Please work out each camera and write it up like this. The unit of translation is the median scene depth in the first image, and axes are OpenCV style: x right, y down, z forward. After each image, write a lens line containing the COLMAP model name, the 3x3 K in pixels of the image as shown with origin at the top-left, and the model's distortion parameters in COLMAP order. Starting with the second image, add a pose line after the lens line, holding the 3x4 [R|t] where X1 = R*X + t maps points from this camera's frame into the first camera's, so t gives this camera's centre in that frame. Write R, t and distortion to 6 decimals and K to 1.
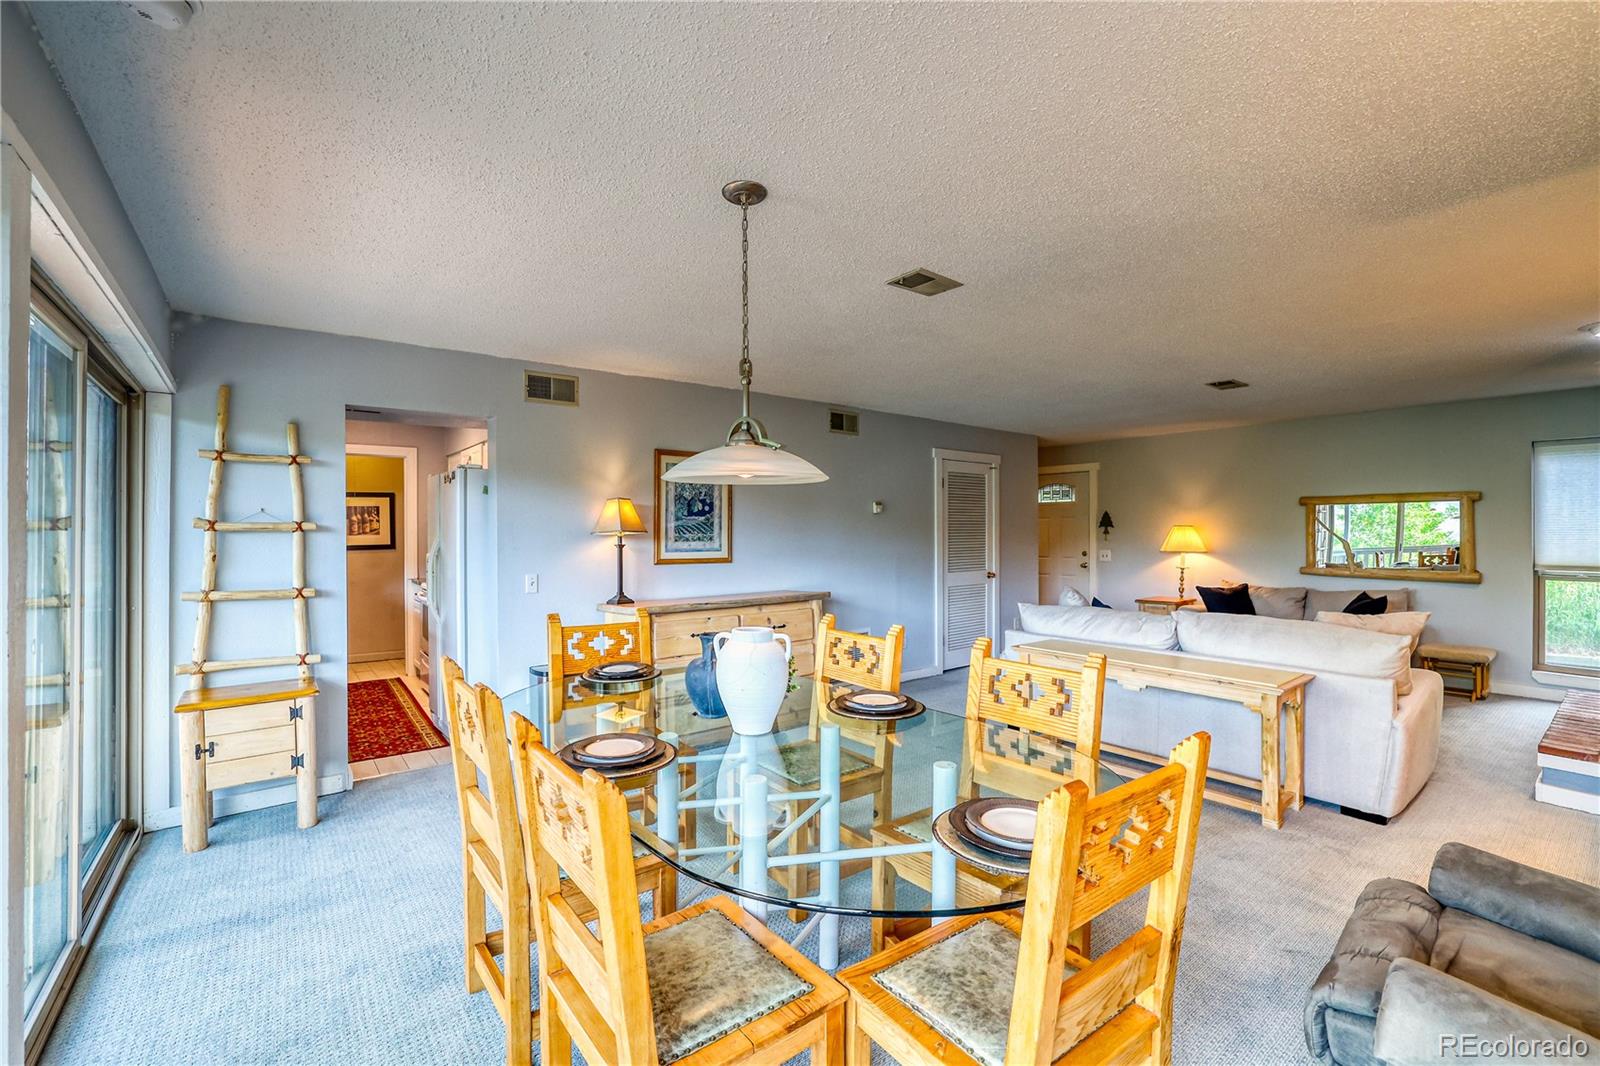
lens RADIAL K [[694.7, 0, 825.4], [0, 694.7, 535.5], [0, 0, 1]] dist [-0.022714, 0.002174]
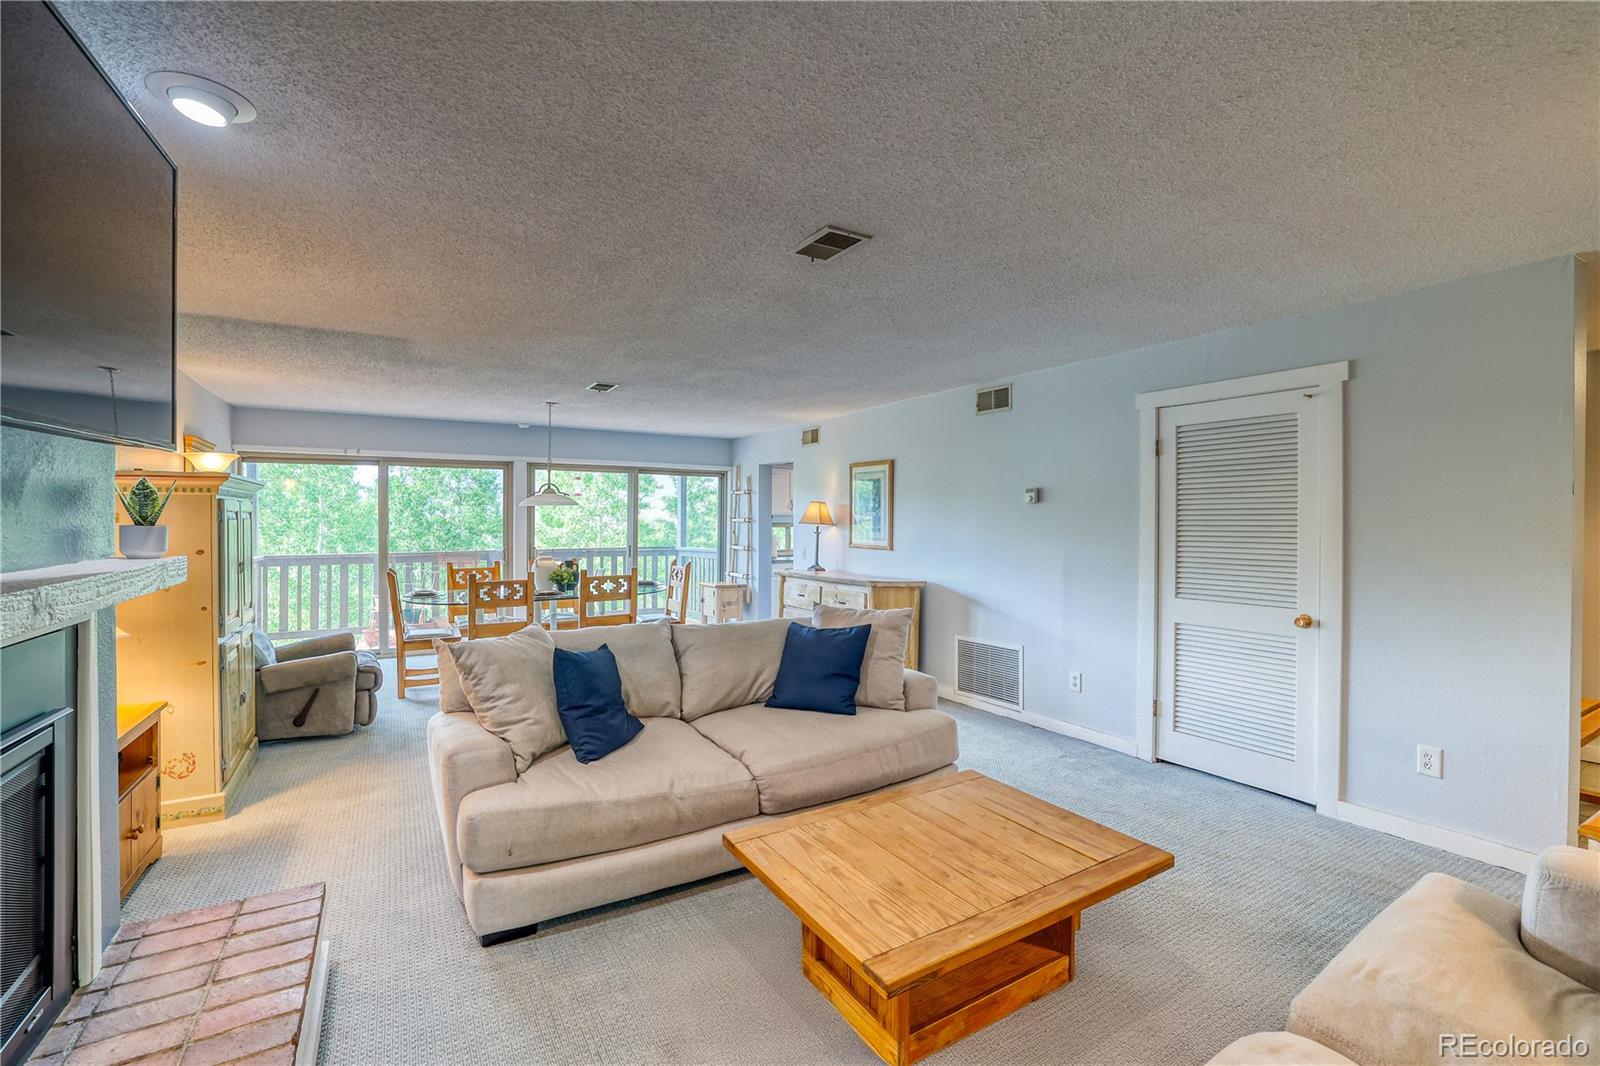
lens RADIAL K [[705.6, 0, 798.0], [0, 705.6, 528.8], [0, 0, 1]] dist [-0.035400, 0.010199]
pose [[-0.158247, 0.012814, -0.987316, 1.124522], [-0.010459, 0.999838, 0.014653, -0.014450], [0.987344, 0.012646, -0.158087, 1.081081]]
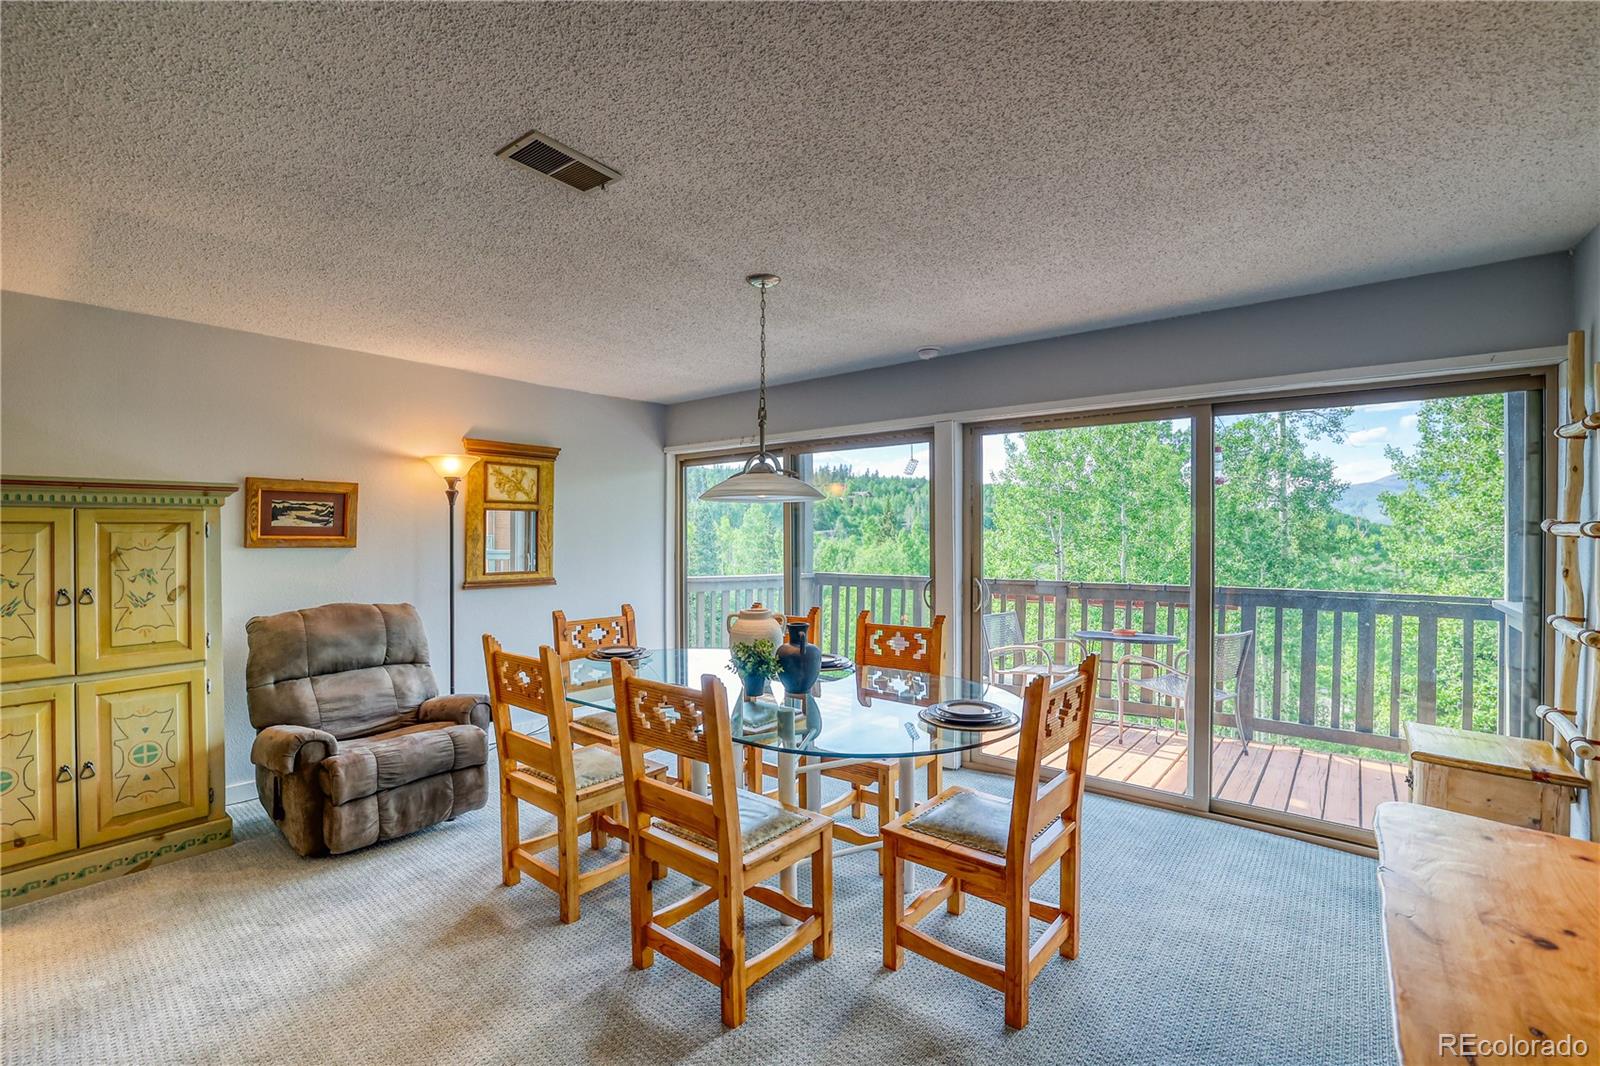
lens RADIAL K [[694.7, 0, 798.8], [0, 694.7, 541.7], [0, 0, 1]] dist [-0.022714, 0.002174]
pose [[-0.982897, 0.004524, -0.184102, 0.018735], [0.000053, 0.999705, 0.024284, -0.013287], [0.184158, 0.023859, -0.982607, 1.011166]]
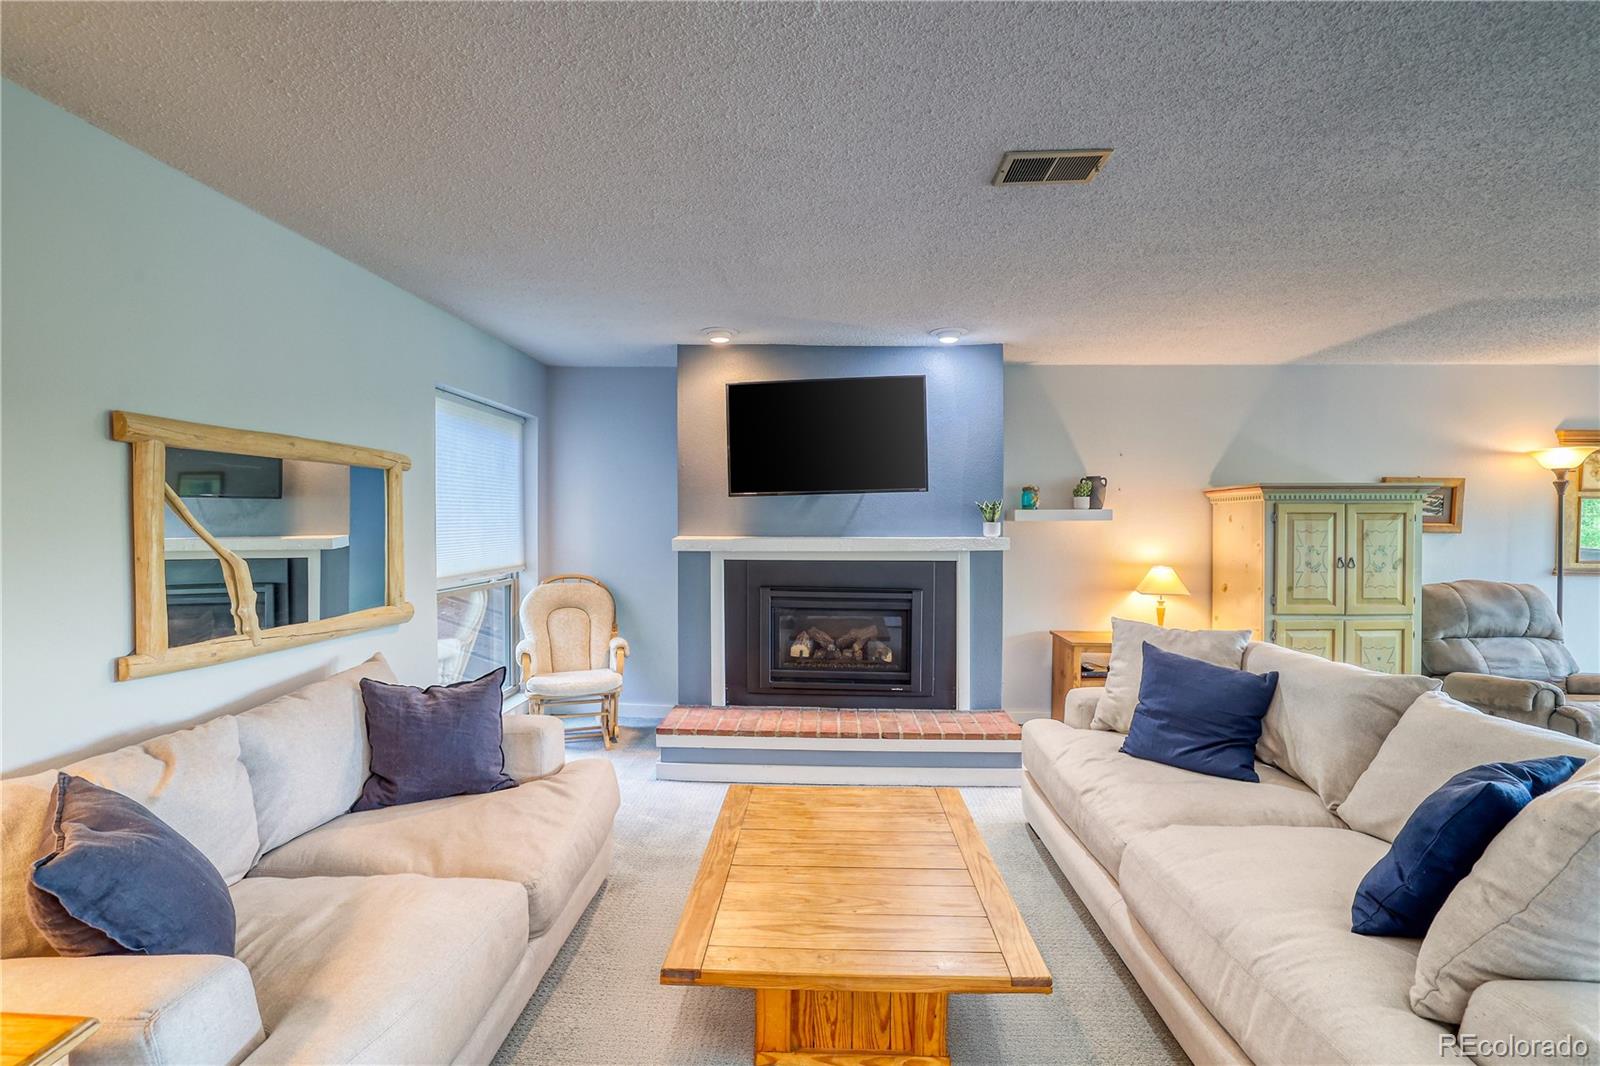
lens RADIAL K [[705.6, 0, 780.5], [0, 705.6, 528.2], [0, 0, 1]] dist [-0.035400, 0.010199]
pose [[-0.738606, -0.007333, 0.674097, 0.428588], [0.005580, 0.999840, 0.016990, -0.015280], [-0.674114, 0.016310, -0.738447, 1.438987]]
